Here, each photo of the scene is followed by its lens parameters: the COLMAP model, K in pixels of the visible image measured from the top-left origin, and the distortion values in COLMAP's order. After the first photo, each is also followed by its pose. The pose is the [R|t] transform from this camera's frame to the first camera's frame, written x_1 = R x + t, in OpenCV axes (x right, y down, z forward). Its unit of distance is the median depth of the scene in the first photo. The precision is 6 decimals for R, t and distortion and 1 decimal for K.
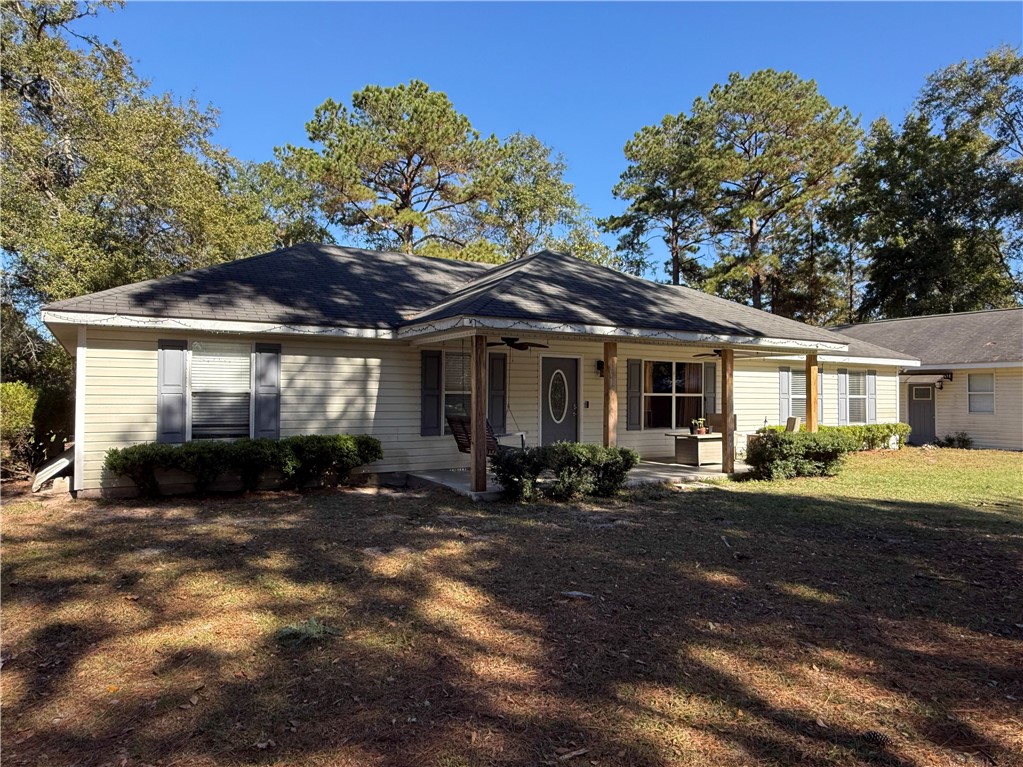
lens RADIAL K [[686.8, 0, 511.5], [0, 686.8, 383.5], [0, 0, 1]] dist [-0.000051, 0.001682]
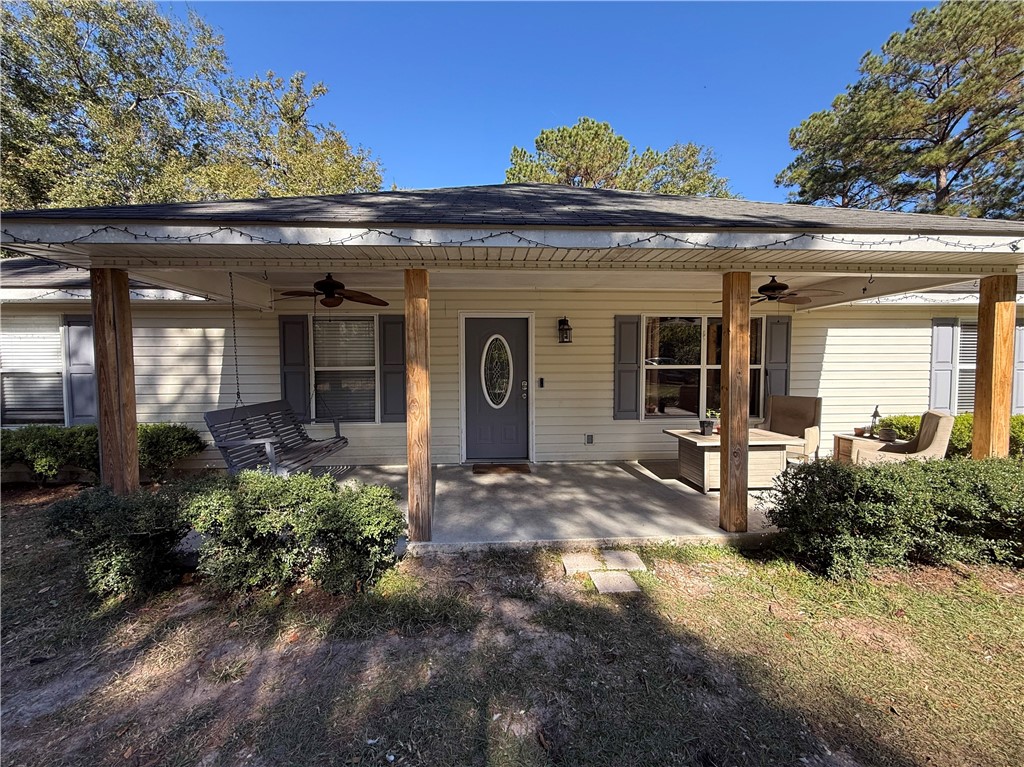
lens RADIAL K [[416.7, 0, 512.0], [0, 416.7, 383.5], [0, 0, 1]] dist [-0.000607, 0.000084]
pose [[0.886602, 0.009324, -0.462440, 0.316212], [0.019651, 0.998135, 0.057800, 0.006639], [0.462116, -0.060333, 0.884765, 0.682298]]
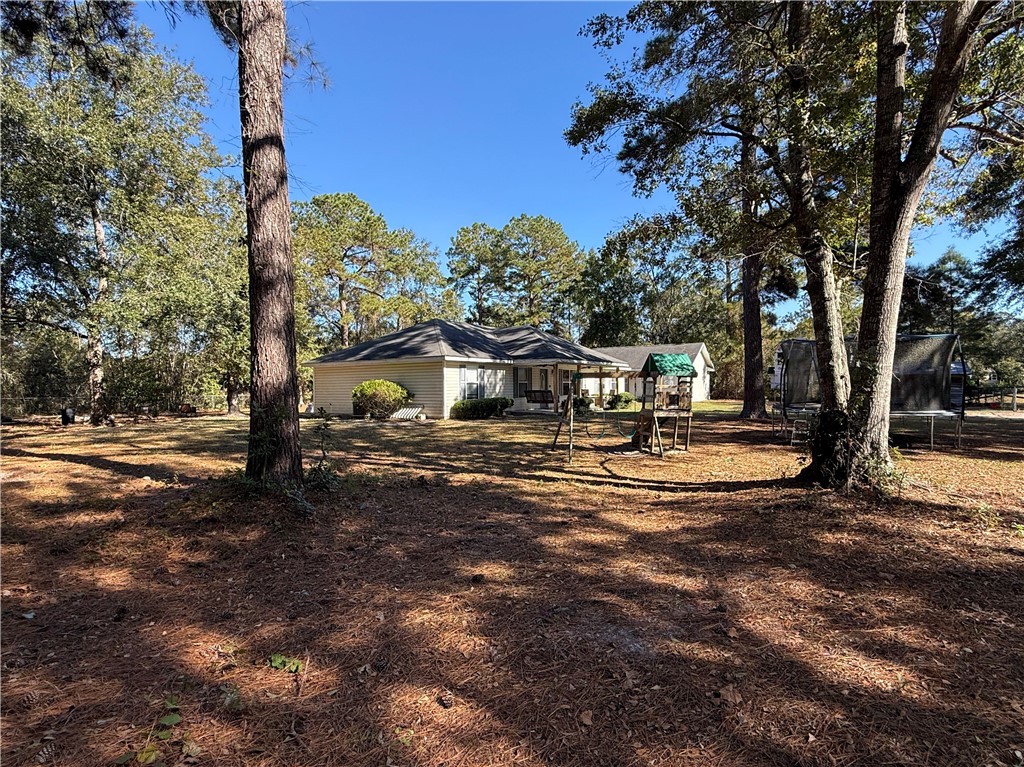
lens RADIAL K [[512.3, 0, 512.0], [0, 512.3, 383.5], [0, 0, 1]] dist [0.000343, 0.000154]
pose [[0.899490, -0.014119, 0.436713, -0.998333], [0.008547, 0.999855, 0.014720, -0.013401], [-0.436858, -0.009507, 0.899480, -0.787010]]
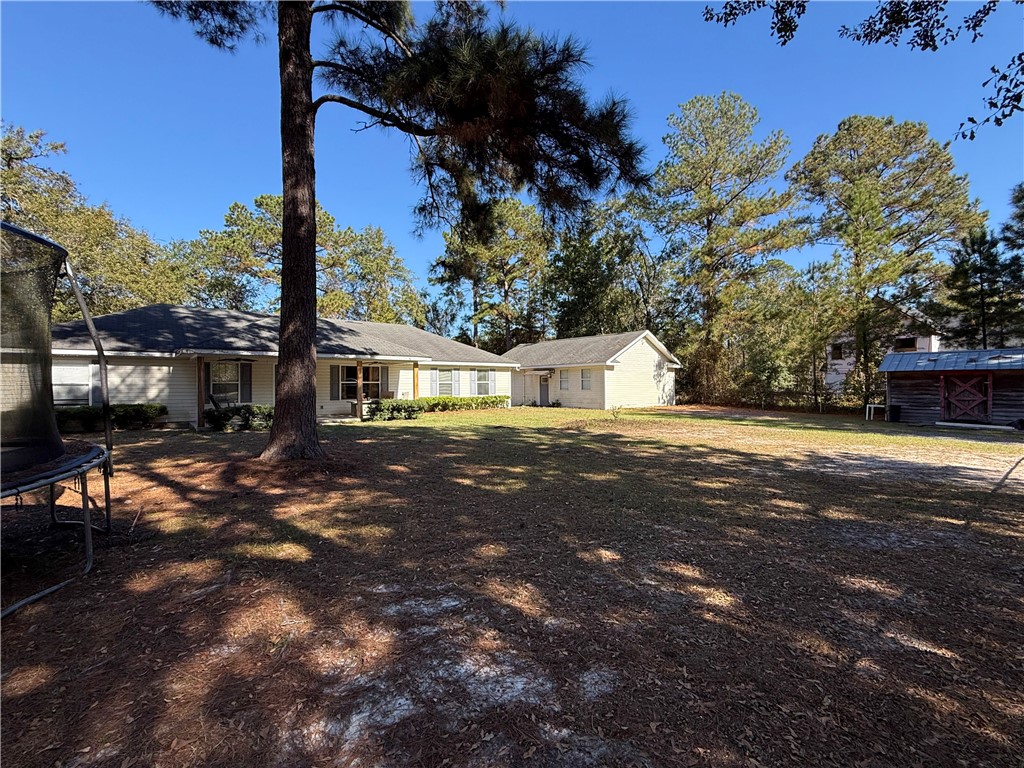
lens RADIAL K [[455.5, 0, 512.0], [0, 455.5, 384.0], [0, 0, 1]] dist [0.000767, 0.000382]
pose [[0.987353, -0.011906, 0.158087, 0.567400], [0.009032, 0.999781, 0.018887, 0.000196], [-0.158277, -0.017220, 0.987245, -0.481680]]
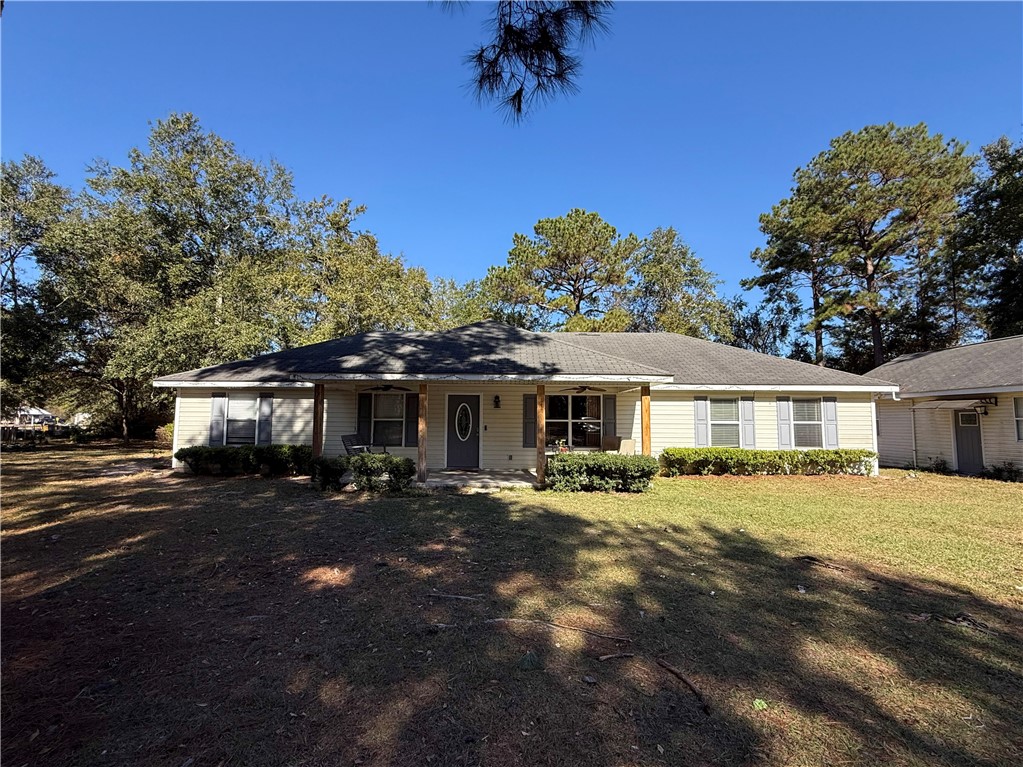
lens RADIAL K [[468.8, 0, 511.5], [0, 468.8, 383.5], [0, 0, 1]] dist [-0.000178, 0.000791]
pose [[0.862473, -0.040165, -0.504507, 0.717922], [0.008606, 0.997866, -0.064730, 0.003176], [0.506030, 0.051486, 0.860978, 0.229801]]
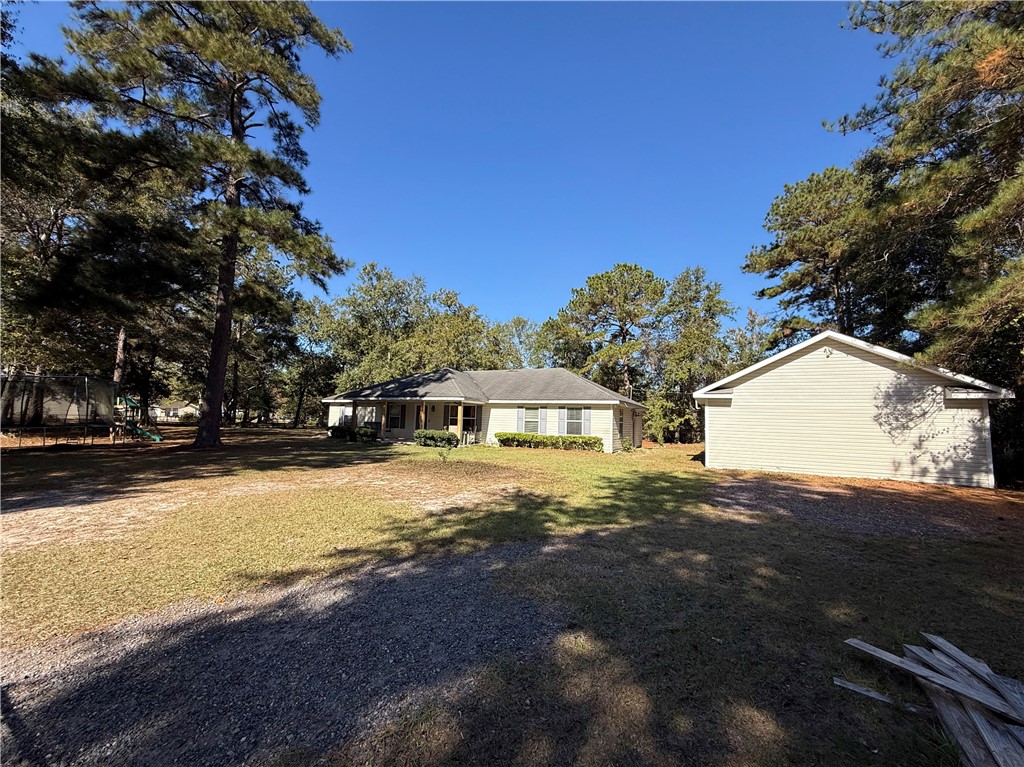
lens RADIAL K [[416.7, 0, 512.0], [0, 416.7, 383.5], [0, 0, 1]] dist [-0.000607, 0.000084]
pose [[0.537588, -0.067172, -0.840528, 2.071245], [-0.008412, 0.996345, -0.085004, 0.022971], [0.843165, 0.052768, 0.535058, 0.362753]]
